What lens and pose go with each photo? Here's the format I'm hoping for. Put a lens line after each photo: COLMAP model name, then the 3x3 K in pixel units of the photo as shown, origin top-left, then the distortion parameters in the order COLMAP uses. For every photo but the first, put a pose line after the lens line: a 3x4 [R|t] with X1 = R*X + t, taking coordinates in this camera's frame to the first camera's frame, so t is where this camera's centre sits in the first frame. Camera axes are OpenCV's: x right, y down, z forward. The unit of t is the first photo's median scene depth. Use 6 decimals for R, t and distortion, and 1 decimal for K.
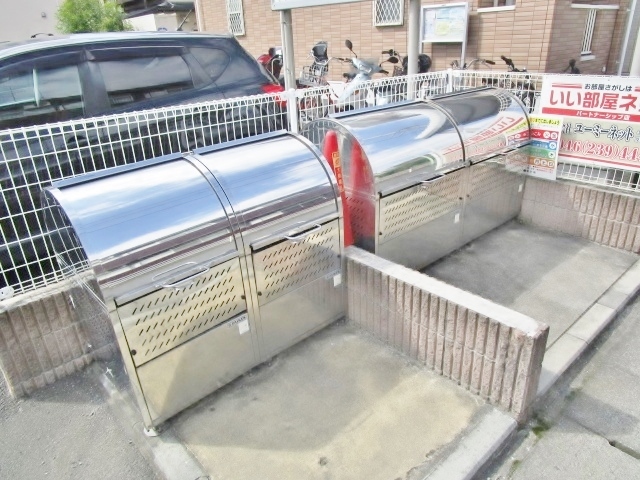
lens RADIAL K [[453.9, 0, 322.9], [0, 453.9, 240.8], [0, 0, 1]] dist [-0.021039, 0.004496]
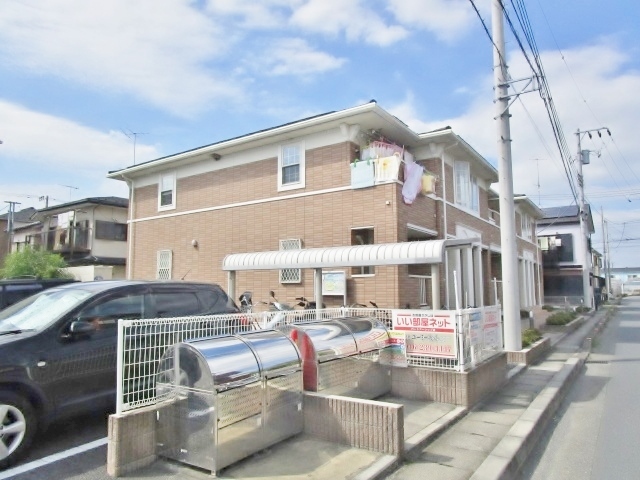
lens RADIAL K [[453.9, 0, 320.9], [0, 453.9, 240.9], [0, 0, 1]] dist [-0.021039, 0.004496]
pose [[0.970357, 0.063413, 0.233208, -0.266130], [0.064903, 0.861137, -0.504213, 0.328243], [-0.232798, 0.504402, 0.831495, -0.668533]]
